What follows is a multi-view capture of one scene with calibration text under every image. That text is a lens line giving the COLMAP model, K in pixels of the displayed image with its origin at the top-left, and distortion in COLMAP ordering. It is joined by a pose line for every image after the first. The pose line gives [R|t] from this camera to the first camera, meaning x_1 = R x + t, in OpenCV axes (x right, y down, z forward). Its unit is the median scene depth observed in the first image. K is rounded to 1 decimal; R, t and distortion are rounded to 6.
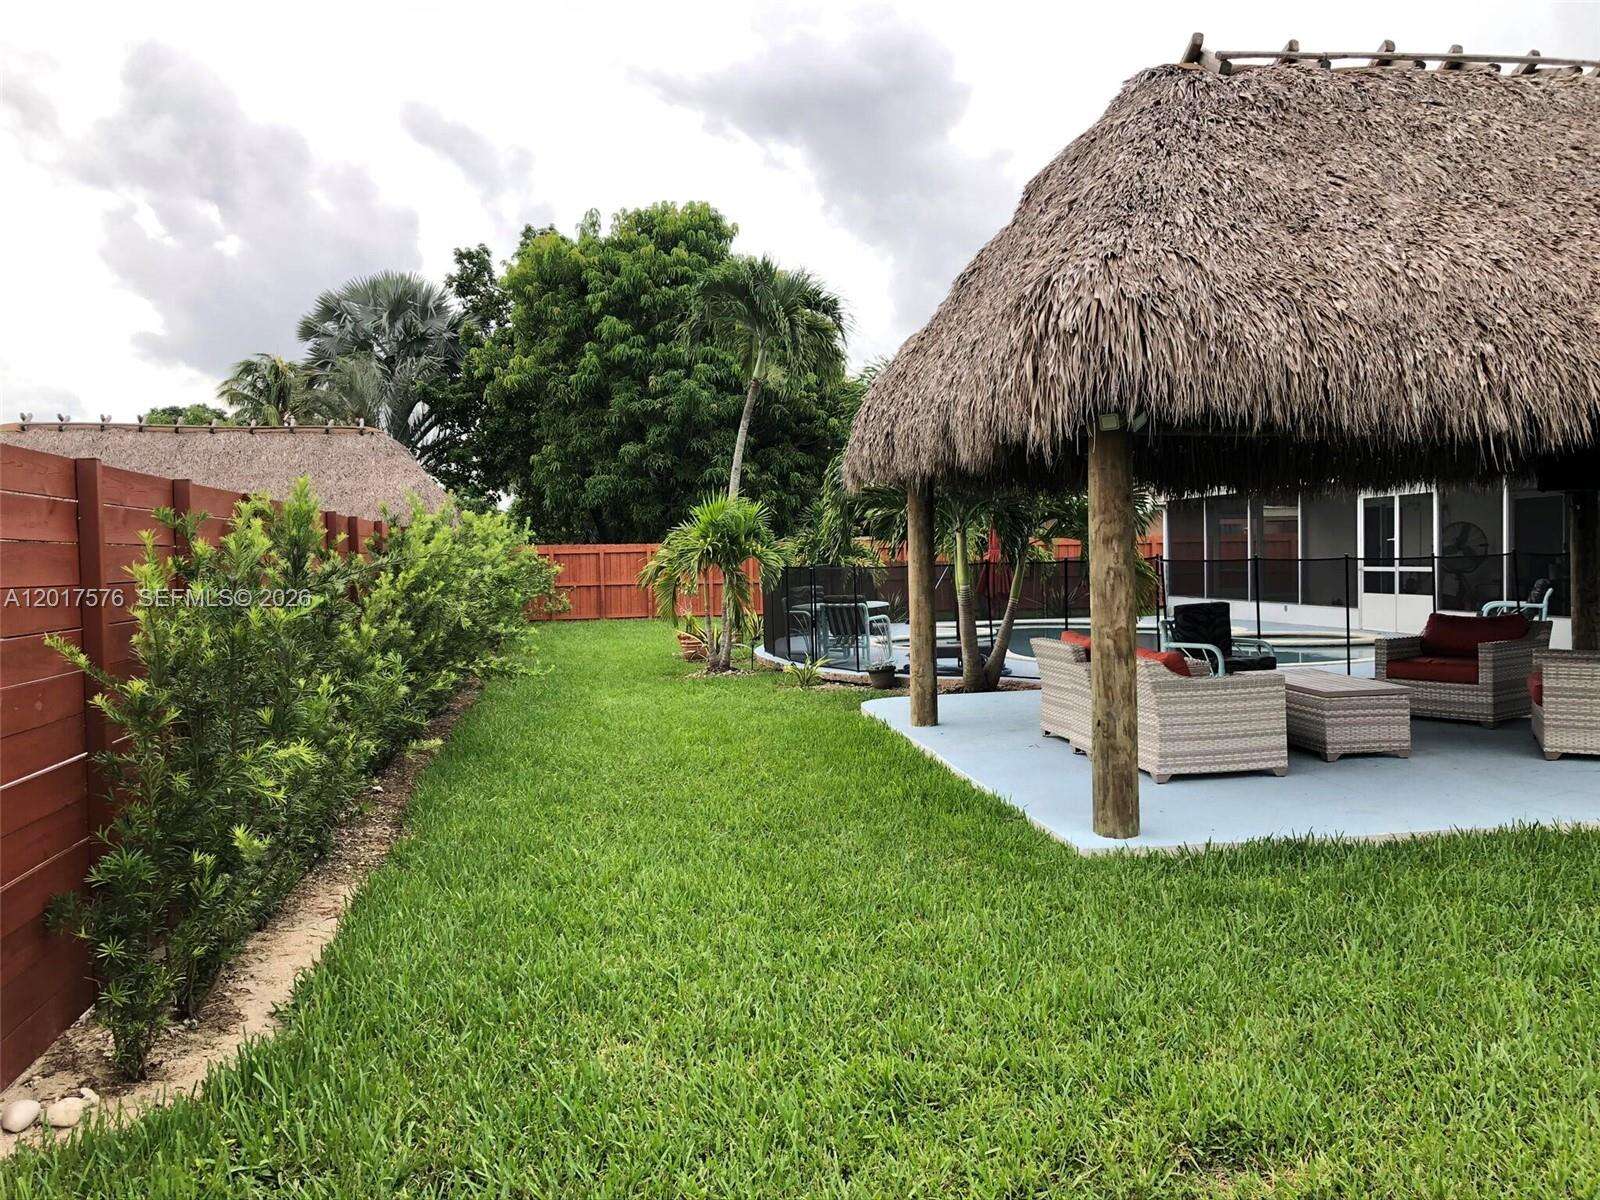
lens RADIAL K [[1338.4, 0, 800.0], [0, 1338.4, 600.0], [0, 0, 1]] dist [0.001600, -0.008034]
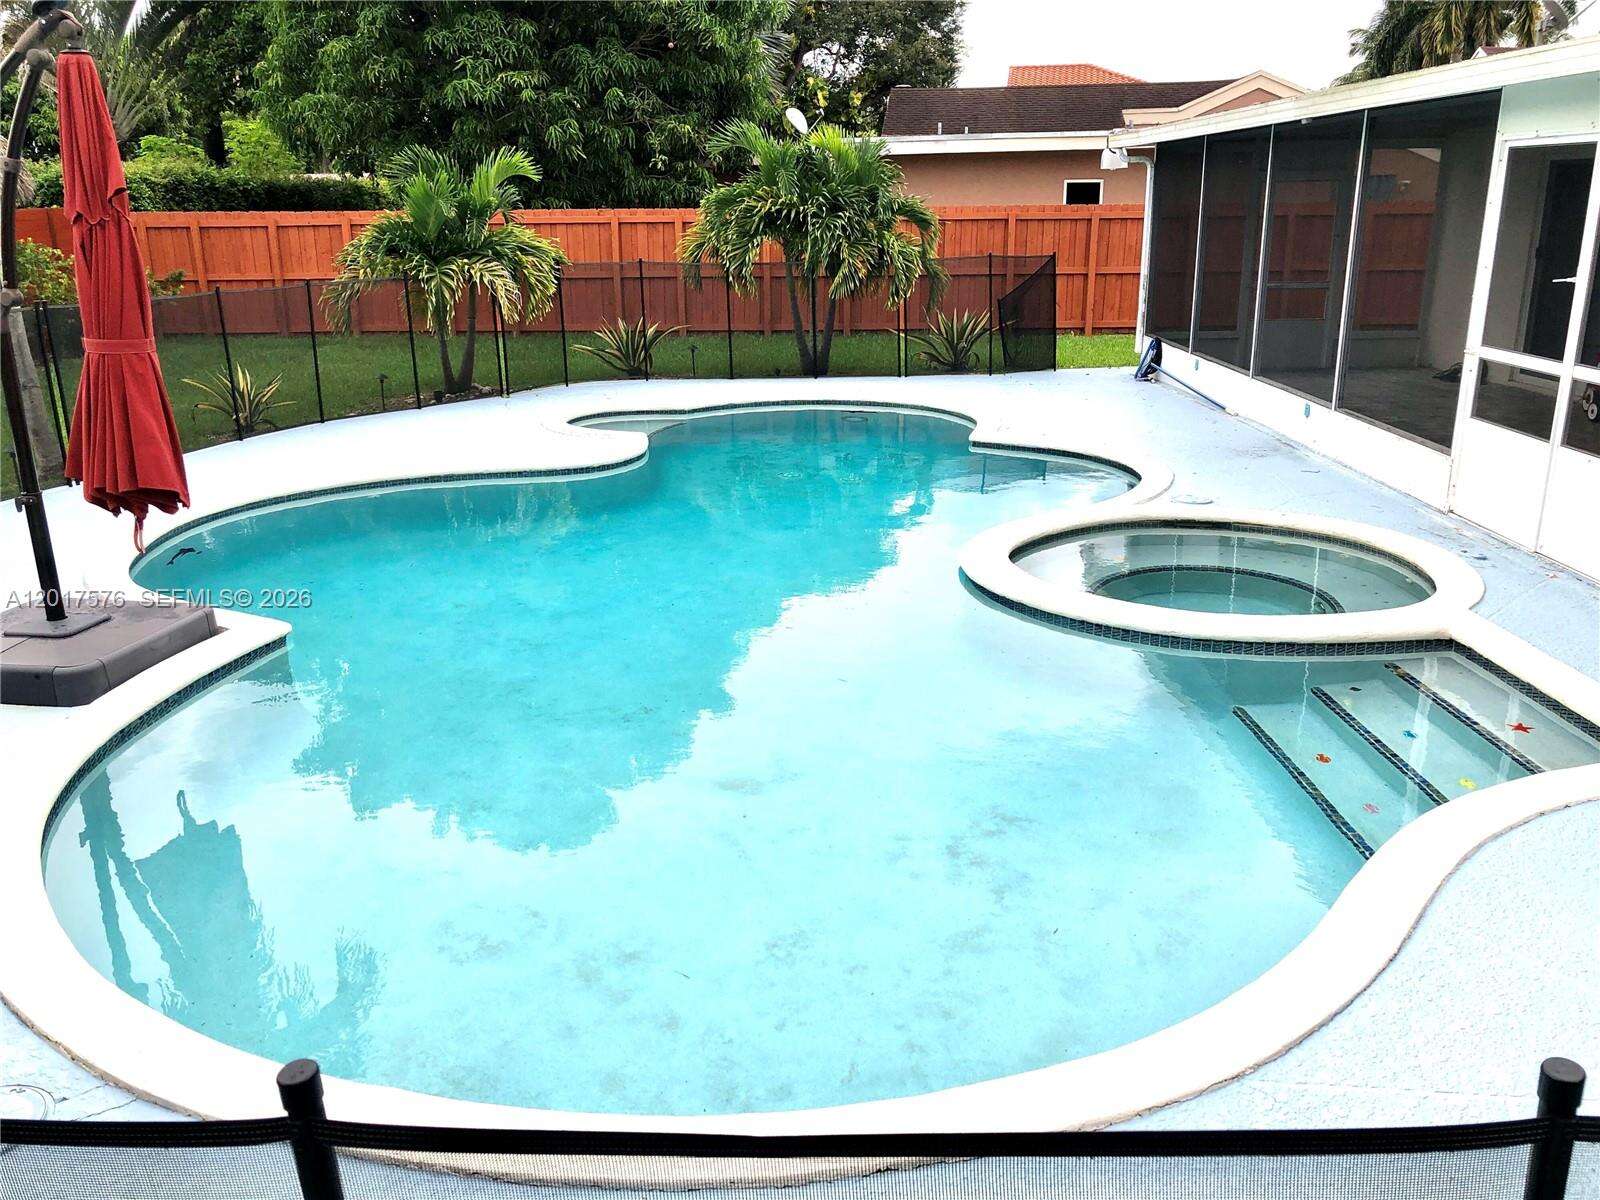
lens RADIAL K [[1338.4, 0, 800.0], [0, 1338.4, 600.0], [0, 0, 1]] dist [0.001600, -0.008034]
pose [[0.983158, 0.063359, -0.171421, 0.199749], [-0.020484, 0.970274, 0.241141, -0.021048], [0.181603, -0.233568, 0.955231, 0.412234]]
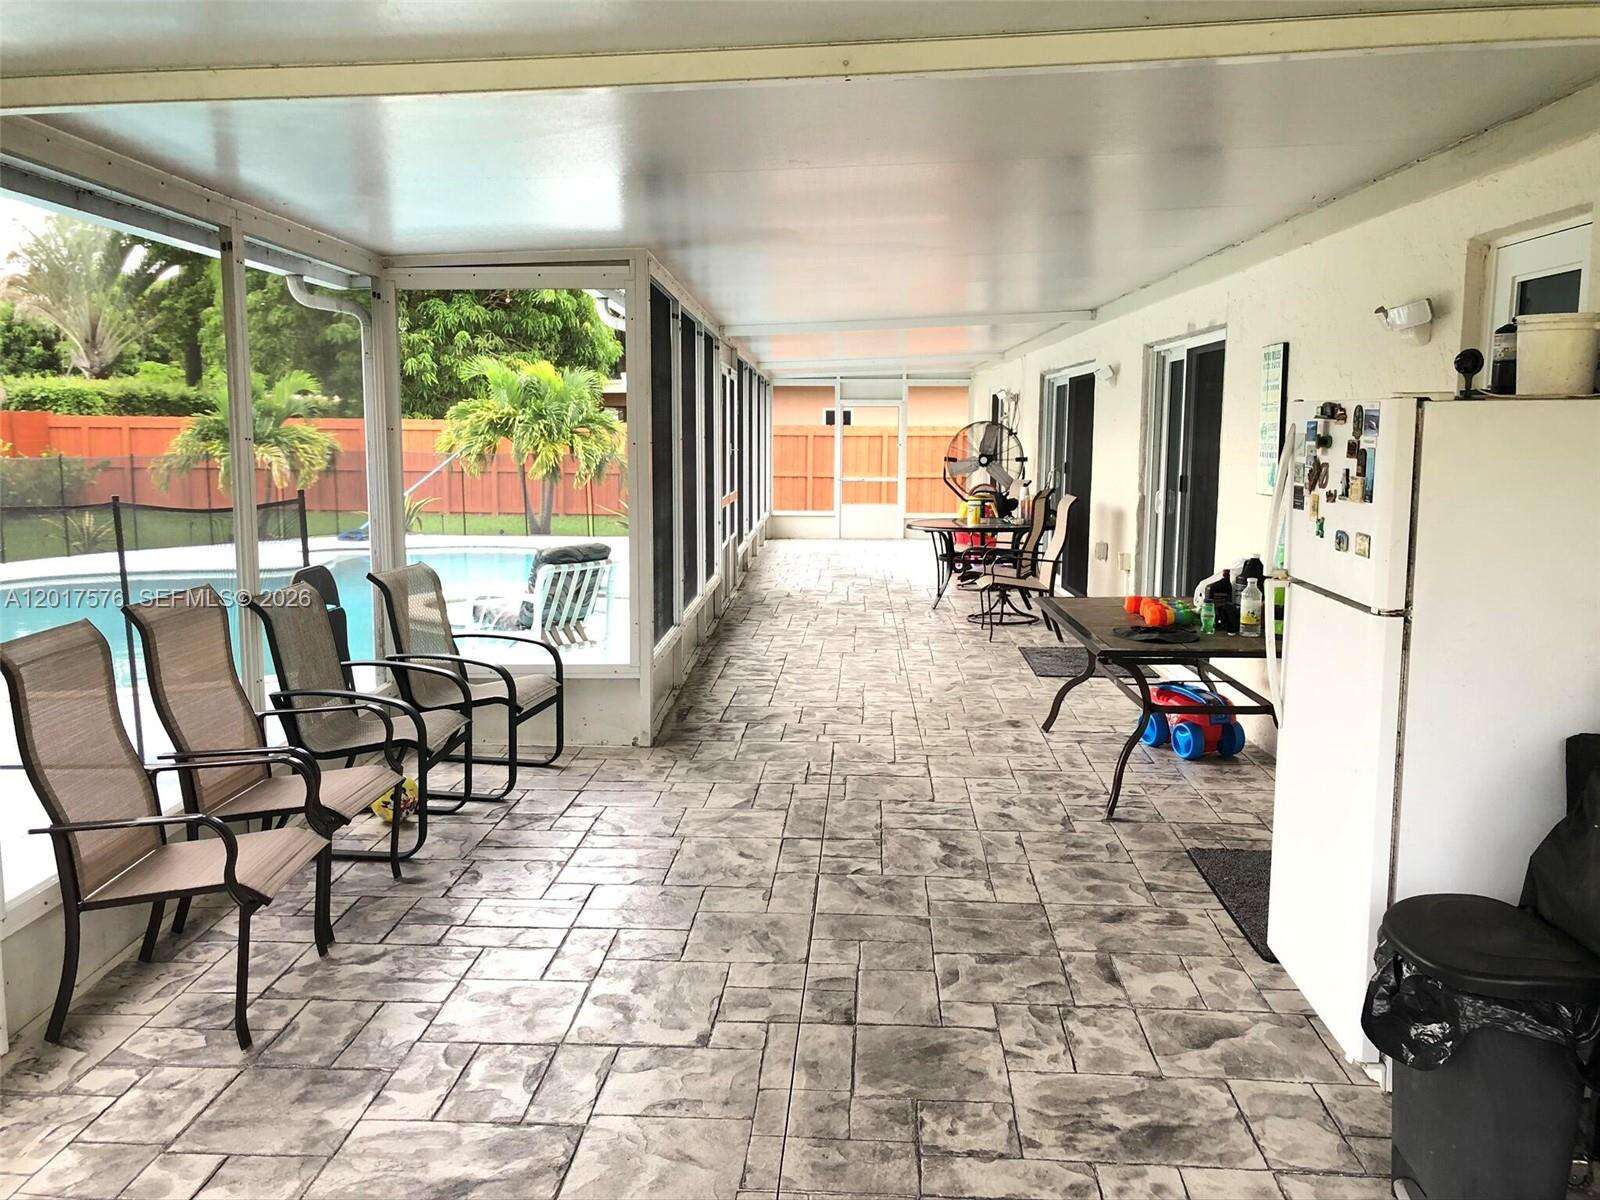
lens RADIAL K [[1338.4, 0, 800.0], [0, 1338.4, 600.0], [0, 0, 1]] dist [0.001600, -0.008034]
pose [[0.976521, 0.054807, -0.208336, 0.365331], [-0.039248, 0.996173, 0.078099, -0.009879], [0.211819, -0.068088, 0.974934, 0.292645]]
